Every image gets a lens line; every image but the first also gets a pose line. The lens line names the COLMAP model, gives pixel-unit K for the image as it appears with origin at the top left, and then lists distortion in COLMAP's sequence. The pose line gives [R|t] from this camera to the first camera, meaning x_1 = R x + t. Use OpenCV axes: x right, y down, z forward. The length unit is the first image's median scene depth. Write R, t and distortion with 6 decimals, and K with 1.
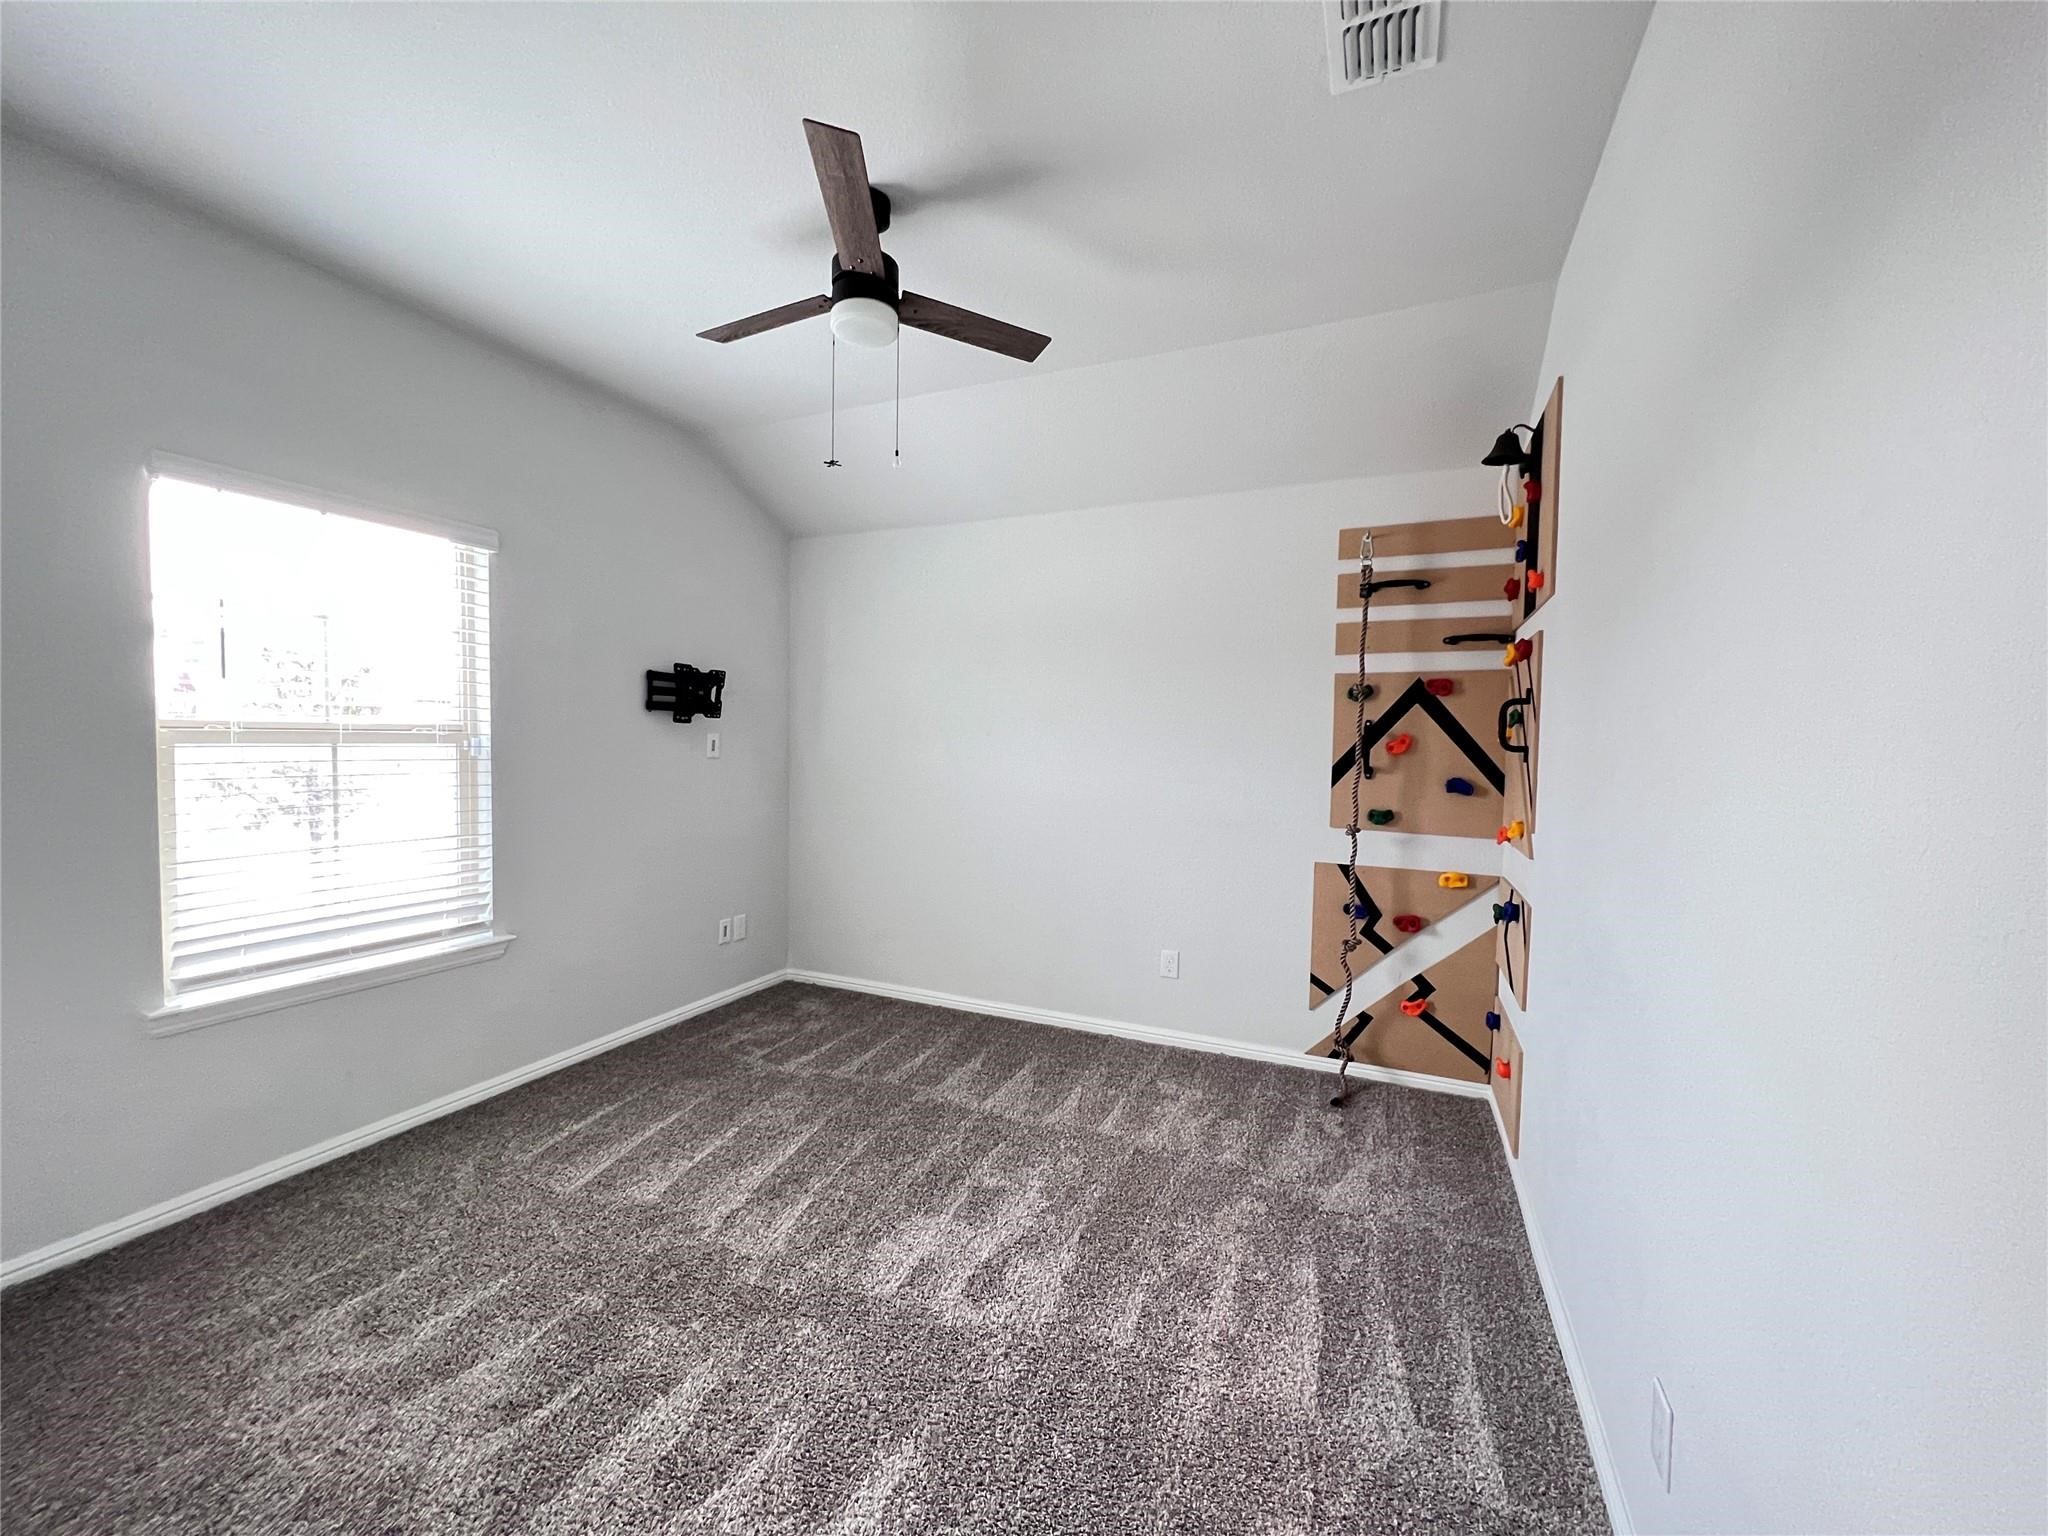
lens RADIAL K [[822.9, 0, 1024.9], [0, 822.9, 764.3], [0, 0, 1]] dist [-0.001846, 0.000520]
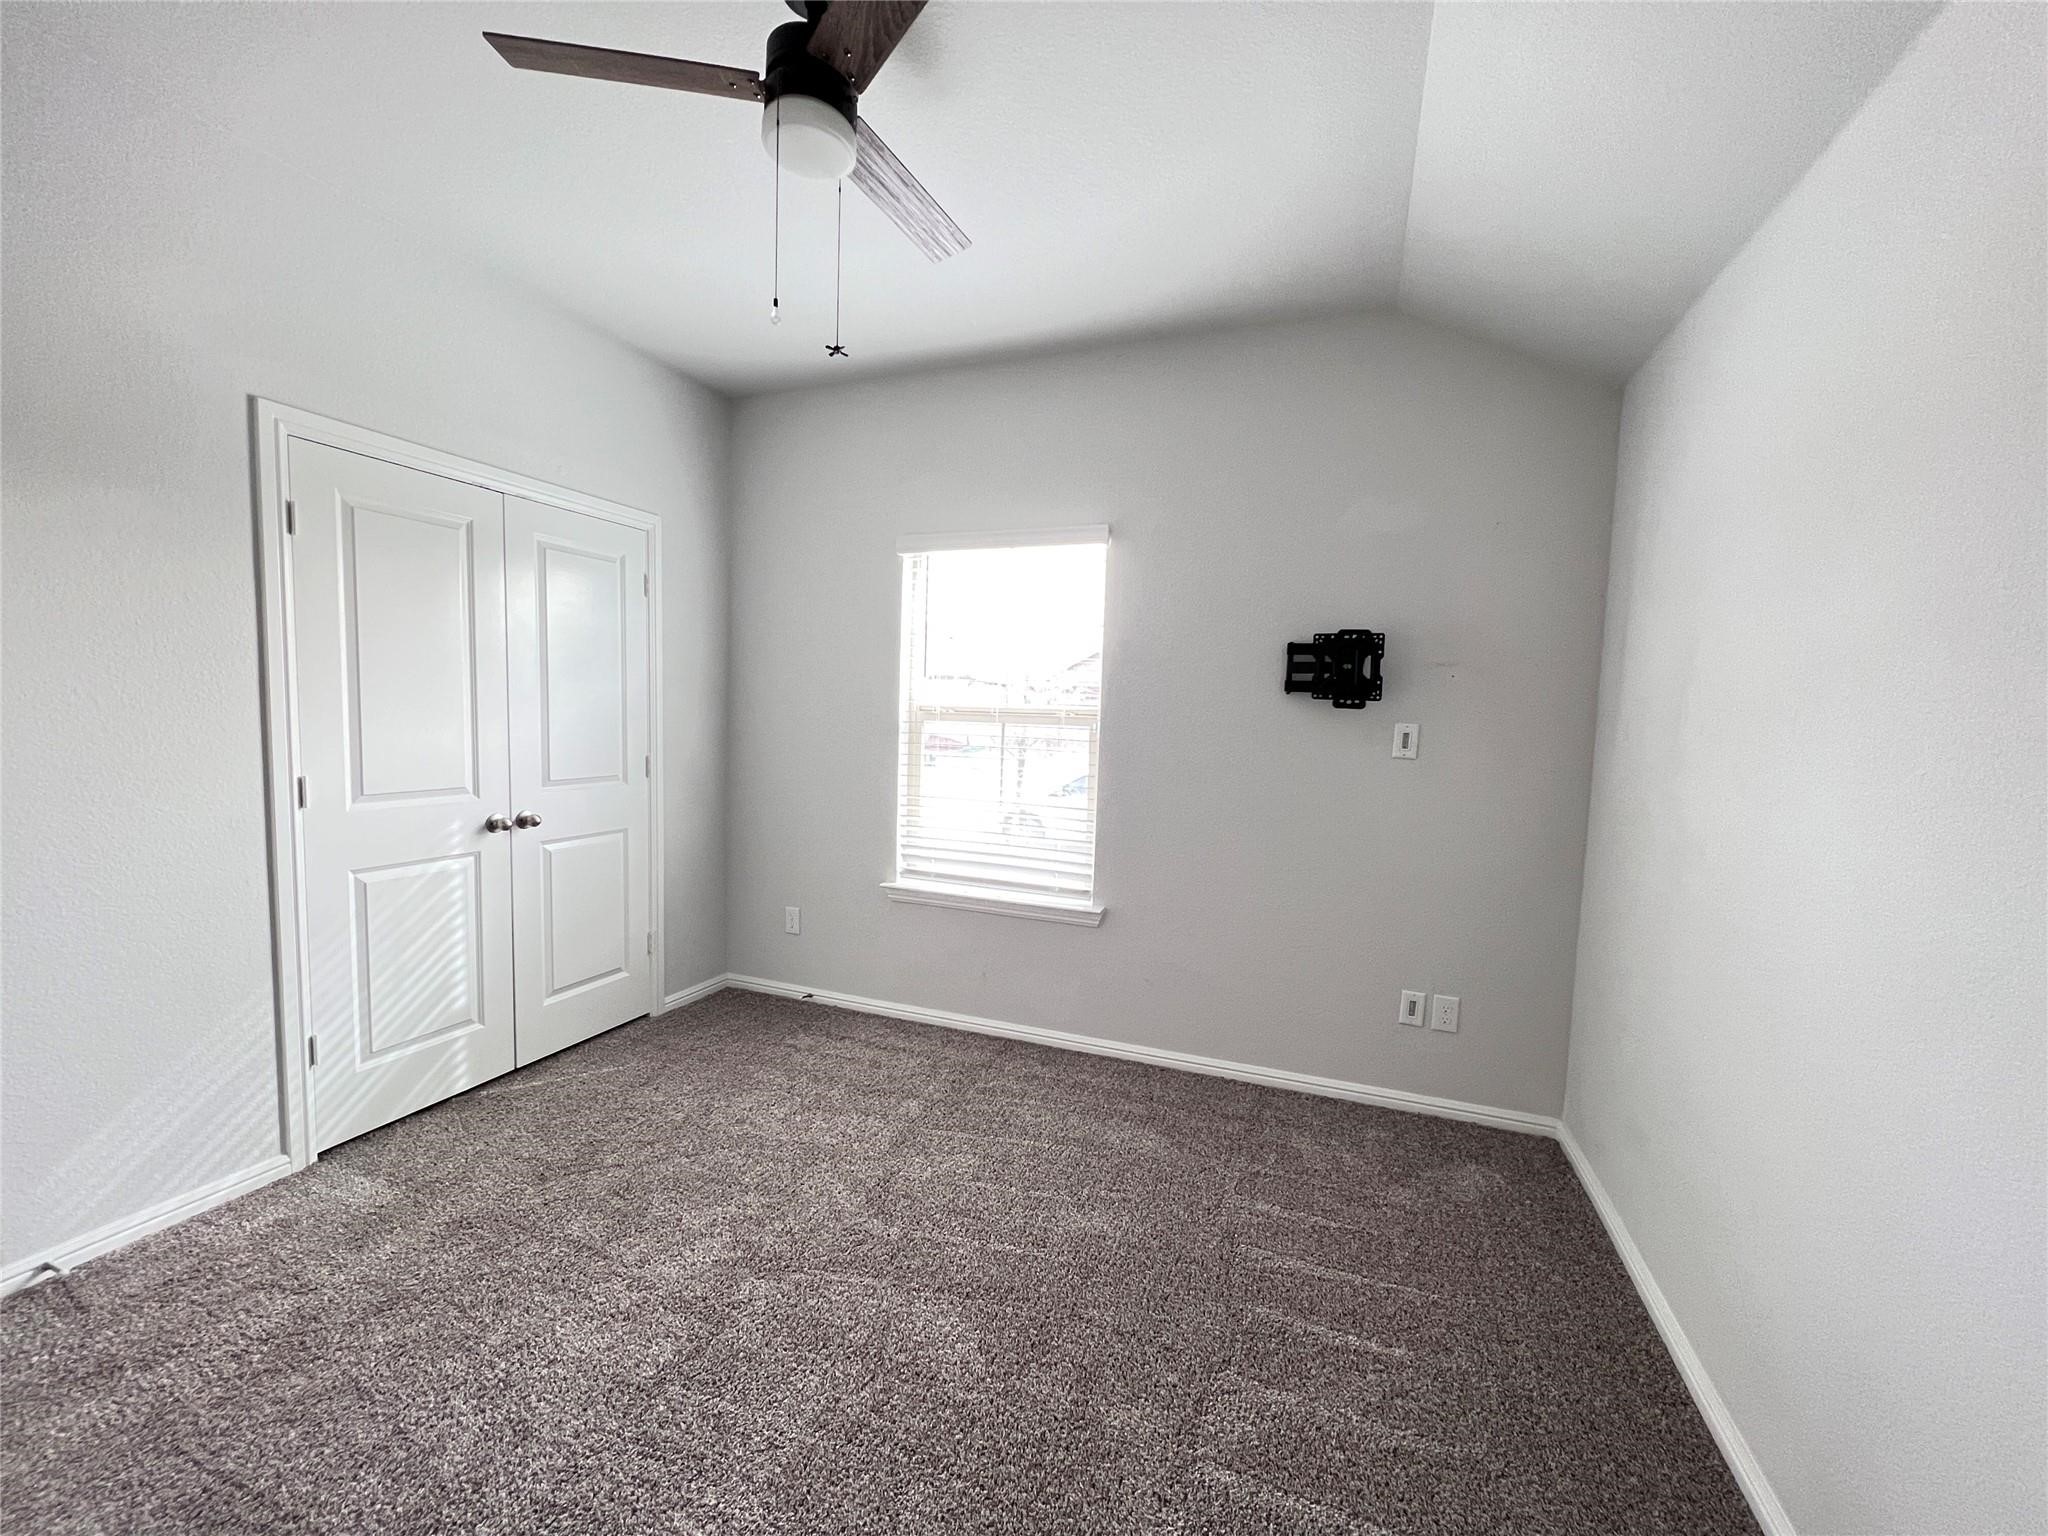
lens RADIAL K [[822.9, 0, 1014.6], [0, 822.9, 772.2], [0, 0, 1]] dist [-0.001846, 0.000520]
pose [[0.042546, 0.055714, -0.997540, 0.336284], [-0.064299, 0.996527, 0.052915, -0.012852], [0.997023, 0.061890, 0.045980, 0.683316]]
